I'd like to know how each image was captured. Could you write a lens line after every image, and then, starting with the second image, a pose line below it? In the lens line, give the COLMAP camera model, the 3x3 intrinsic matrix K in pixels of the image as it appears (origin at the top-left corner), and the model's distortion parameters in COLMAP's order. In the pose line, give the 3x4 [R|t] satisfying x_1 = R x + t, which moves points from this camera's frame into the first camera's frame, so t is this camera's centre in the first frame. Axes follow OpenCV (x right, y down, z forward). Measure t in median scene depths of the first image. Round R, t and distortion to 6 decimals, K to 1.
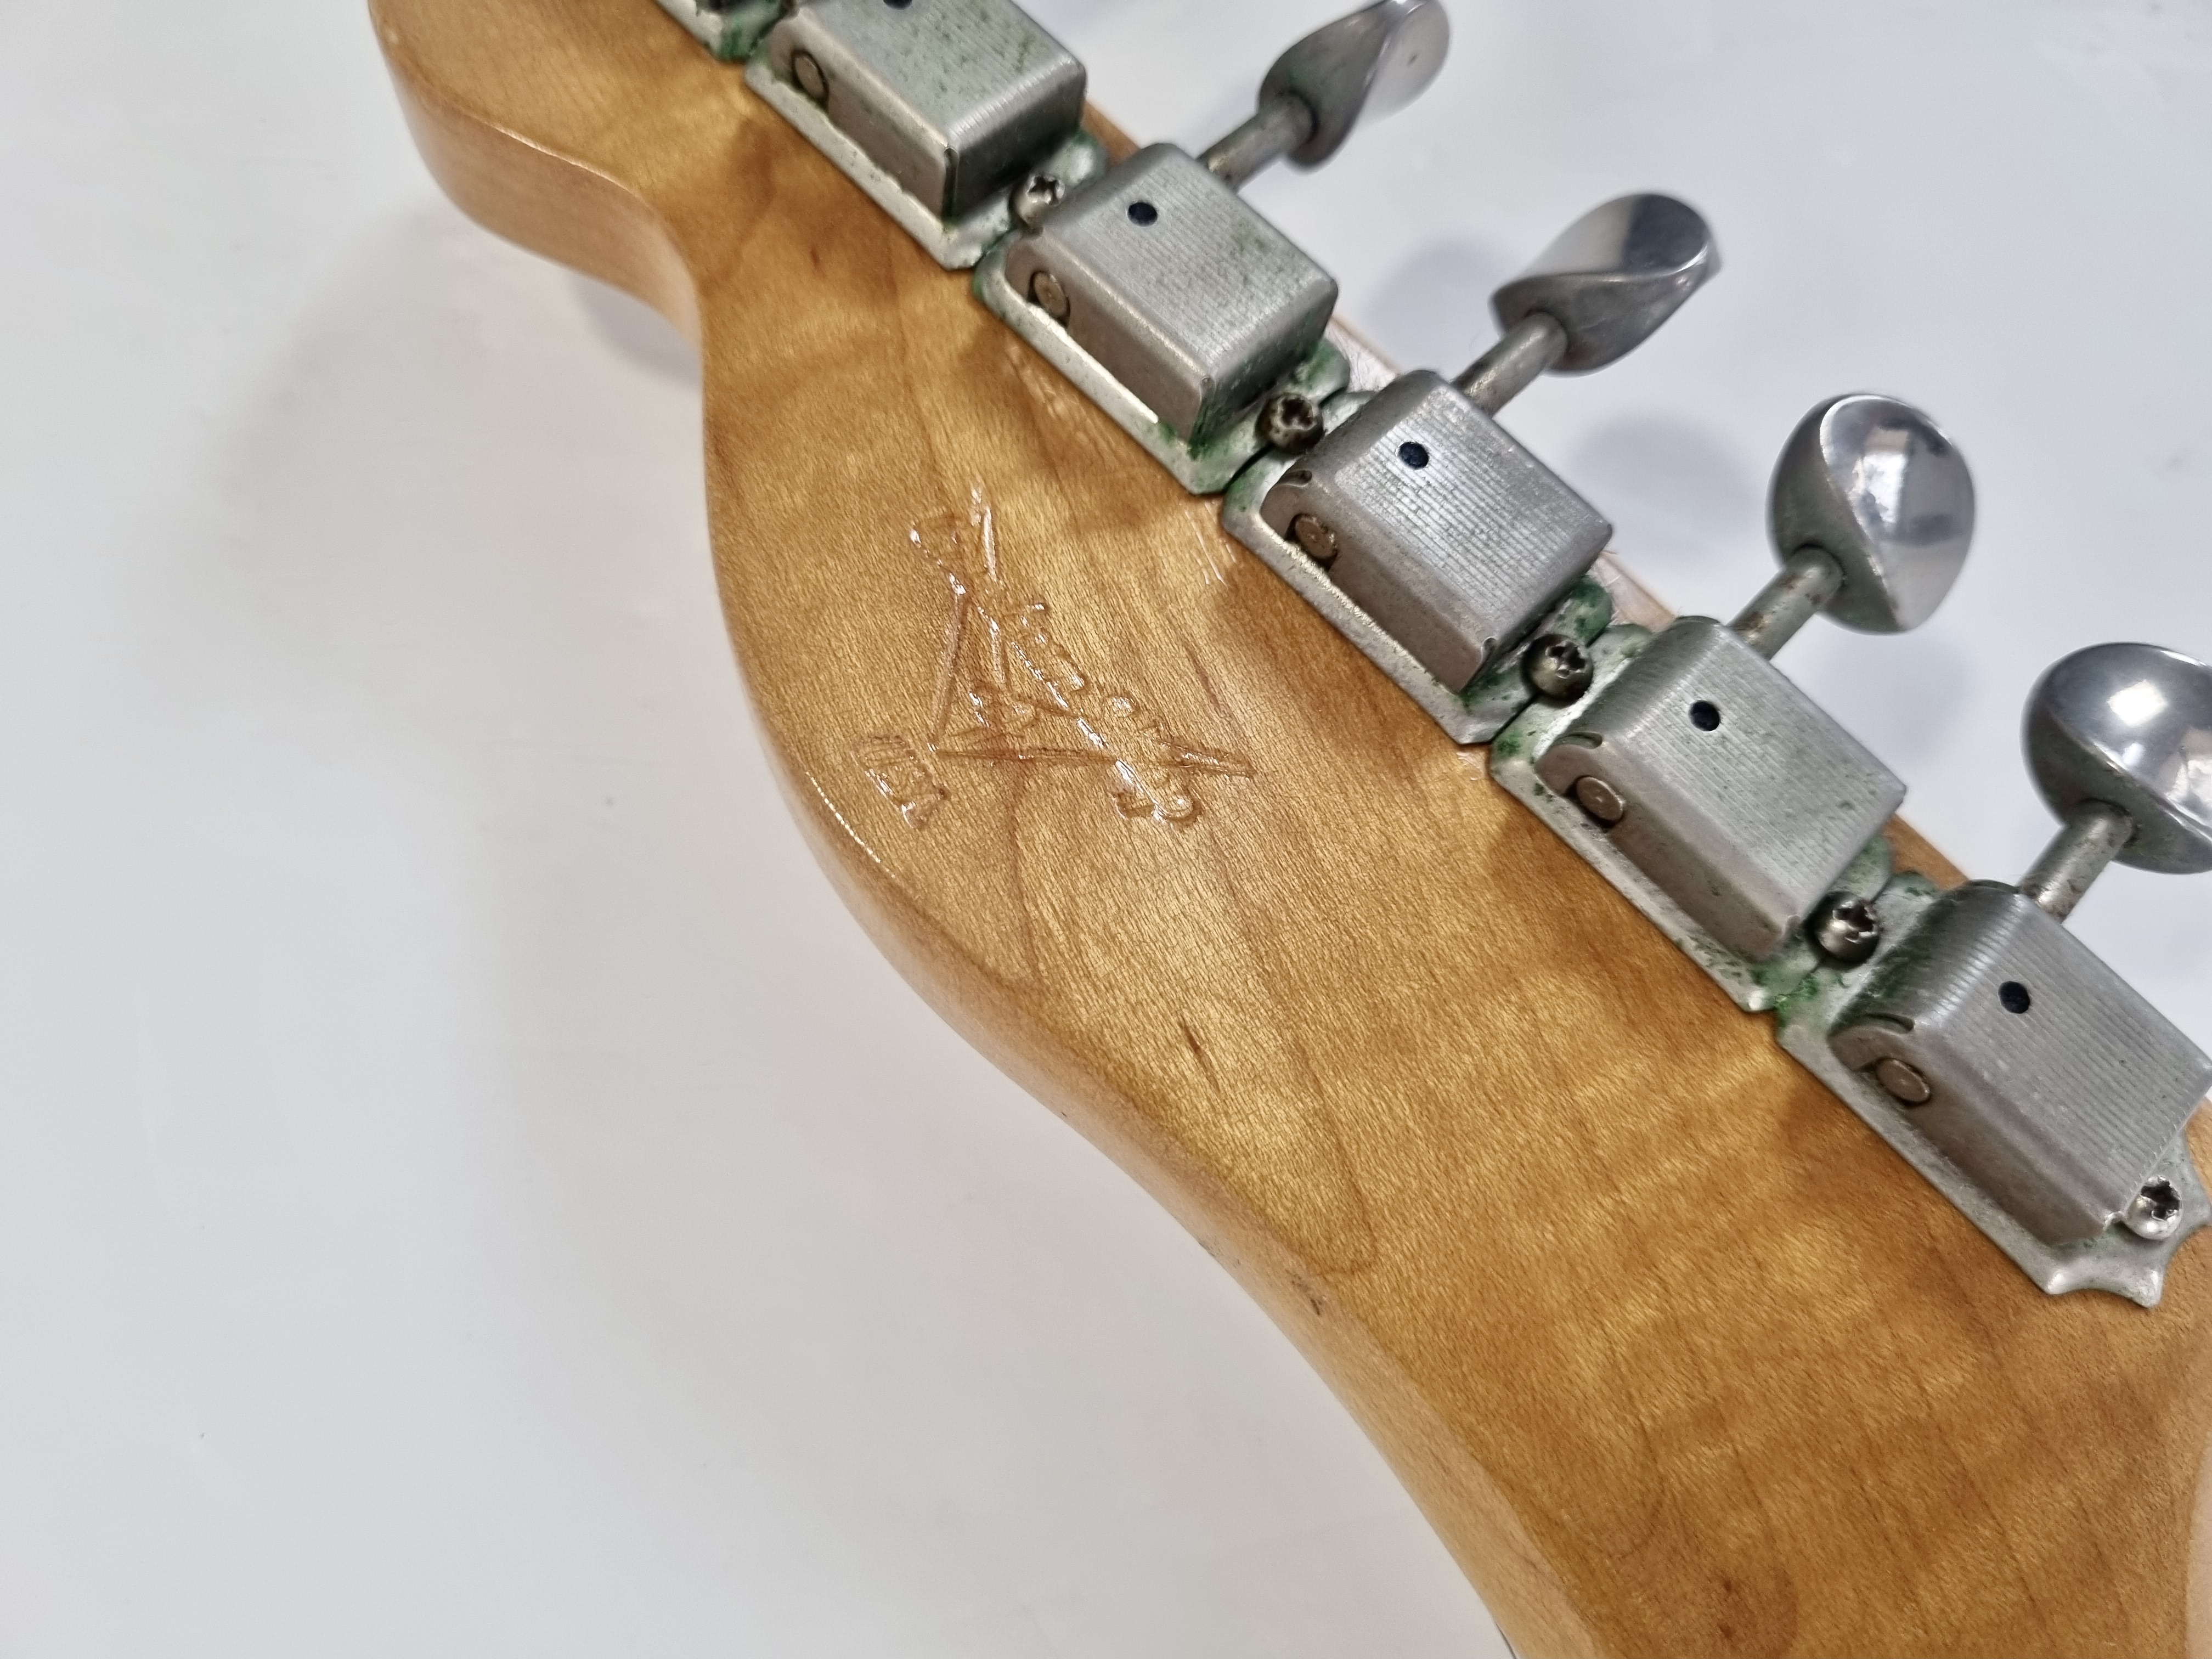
lens RADIAL K [[1738.1, 0, 1108.1], [0, 1738.1, 840.6], [0, 0, 1]] dist [0.022993, -0.023124]
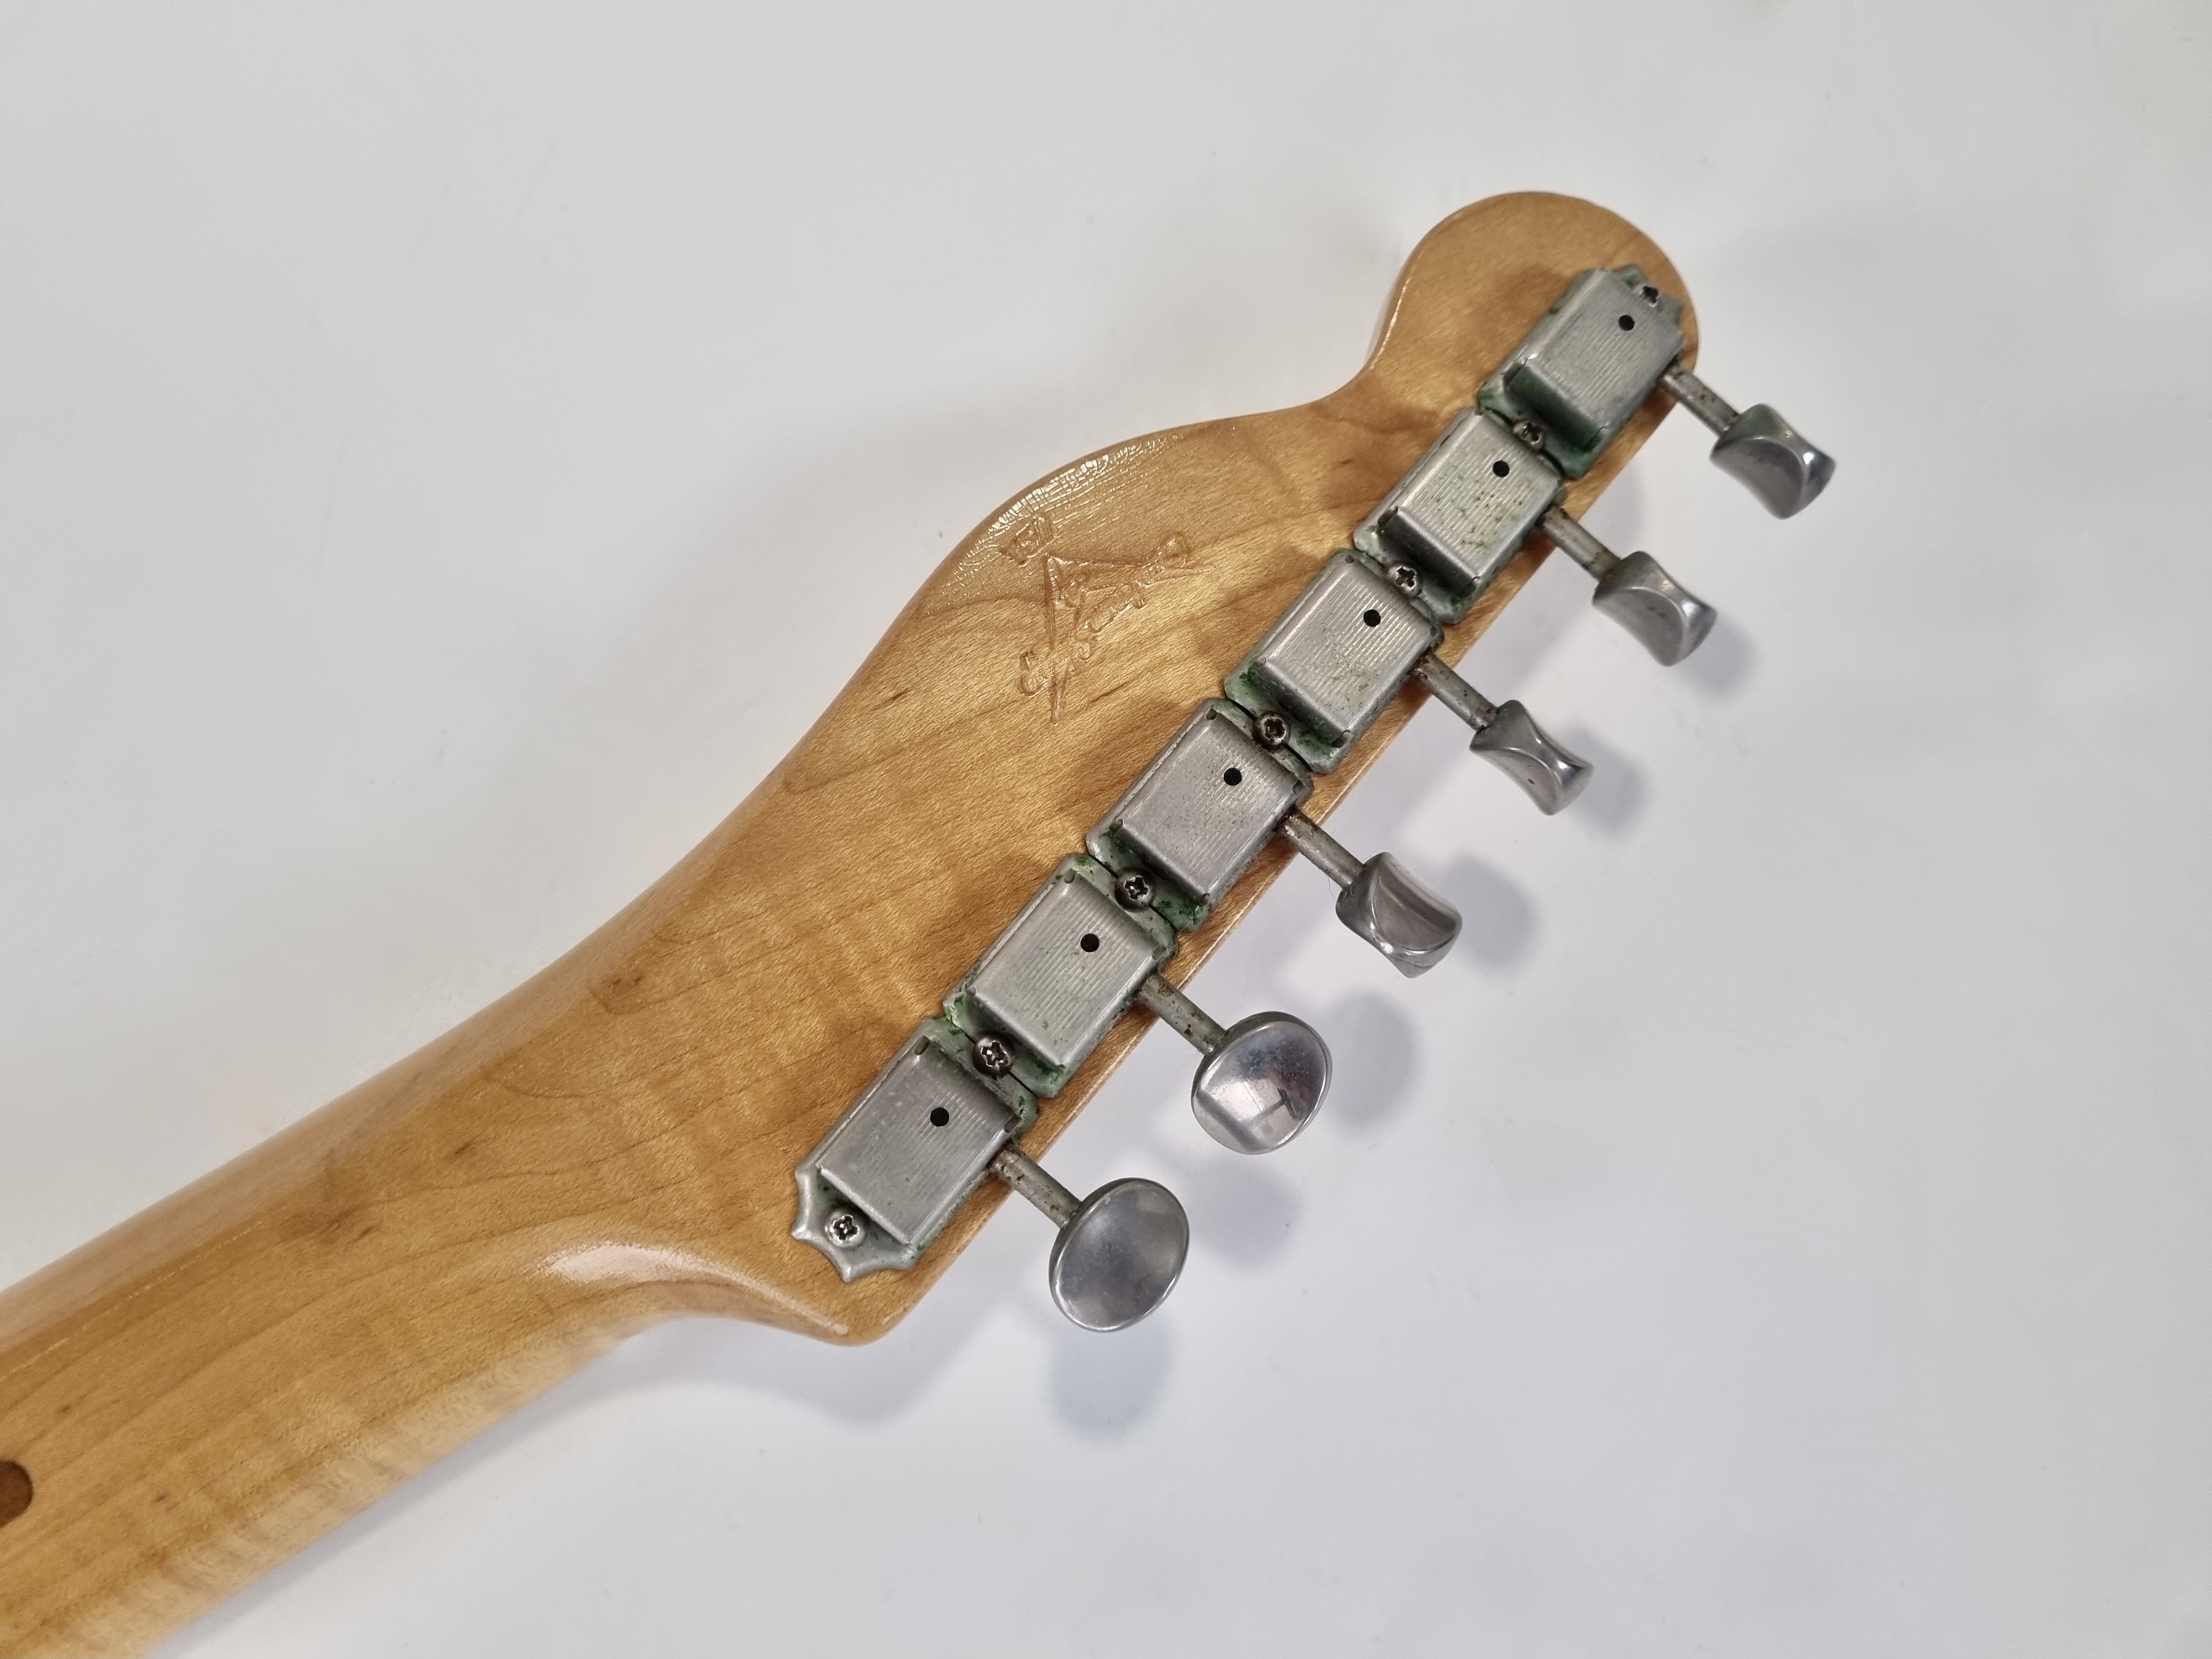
lens RADIAL K [[1738.1, 0, 1110.8], [0, 1738.1, 818.5], [0, 0, 1]] dist [0.022993, -0.023124]
pose [[0.028756, 0.988367, 0.149343, -0.084825], [-0.998109, 0.020271, 0.058035, -0.197684], [0.054332, -0.150729, 0.987081, -0.785844]]
